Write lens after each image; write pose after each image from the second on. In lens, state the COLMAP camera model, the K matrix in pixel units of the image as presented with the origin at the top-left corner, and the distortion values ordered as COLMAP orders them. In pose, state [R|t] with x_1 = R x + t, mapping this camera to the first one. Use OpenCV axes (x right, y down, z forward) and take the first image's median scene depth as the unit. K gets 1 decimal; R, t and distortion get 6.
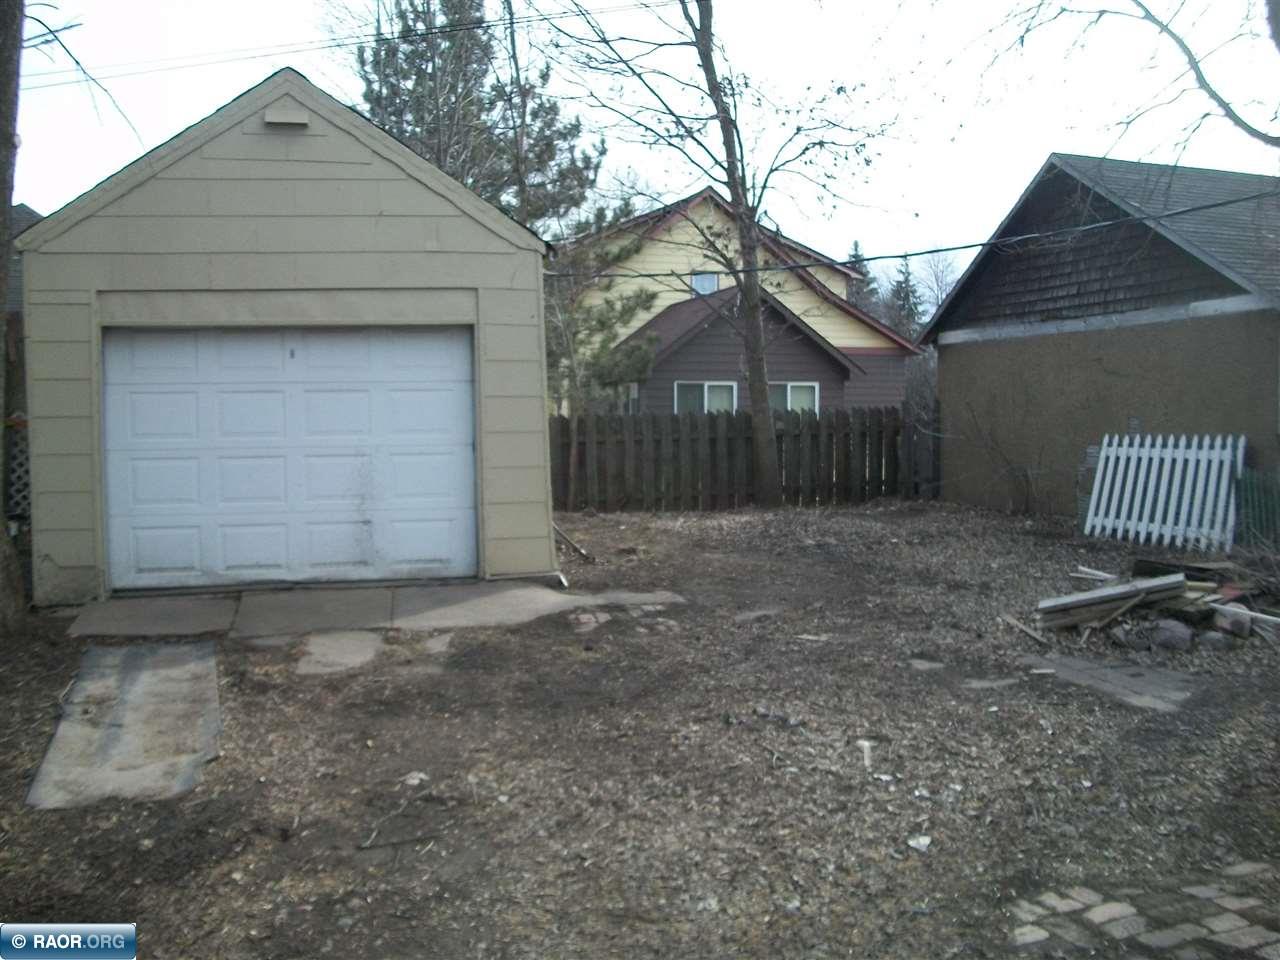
lens RADIAL K [[1202.6, 0, 636.5], [0, 1202.6, 475.9], [0, 0, 1]] dist [0.002853, 0.000000]
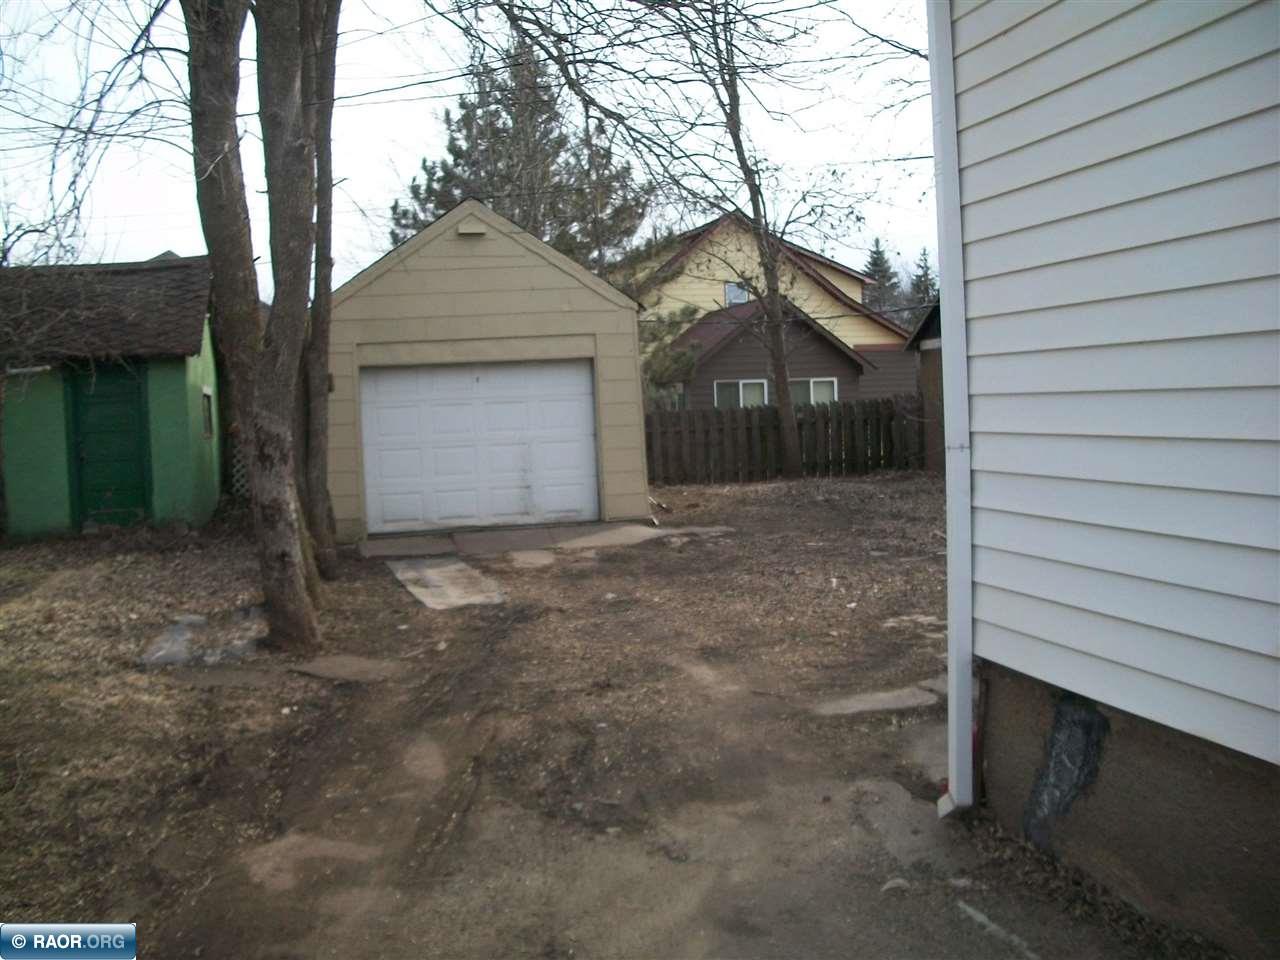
lens RADIAL K [[1202.6, 0, 645.6], [0, 1202.6, 483.4], [0, 0, 1]] dist [0.002853, 0.000000]
pose [[0.999387, -0.027877, -0.021183, -0.028711], [0.028123, 0.999539, 0.011419, 0.014958], [0.020855, -0.012008, 0.999710, -0.394229]]
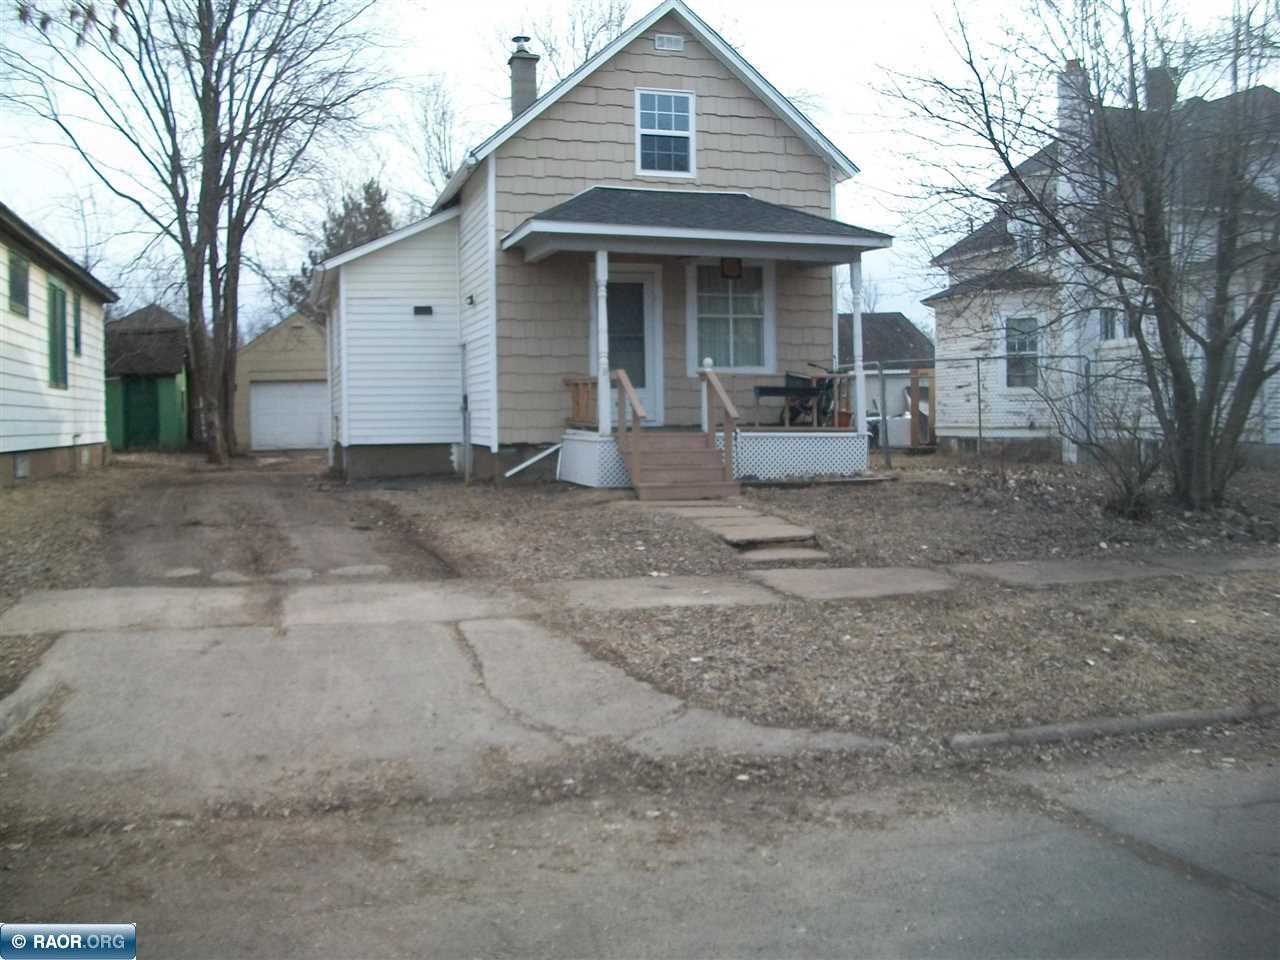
lens RADIAL K [[1202.6, 0, 639.8], [0, 1202.6, 480.1], [0, 0, 1]] dist [0.002853, 0.000000]
pose [[0.999819, -0.012967, 0.013920, 0.509564], [0.012876, 0.999895, 0.006630, 0.125769], [-0.014004, -0.006449, 0.999881, -1.961136]]
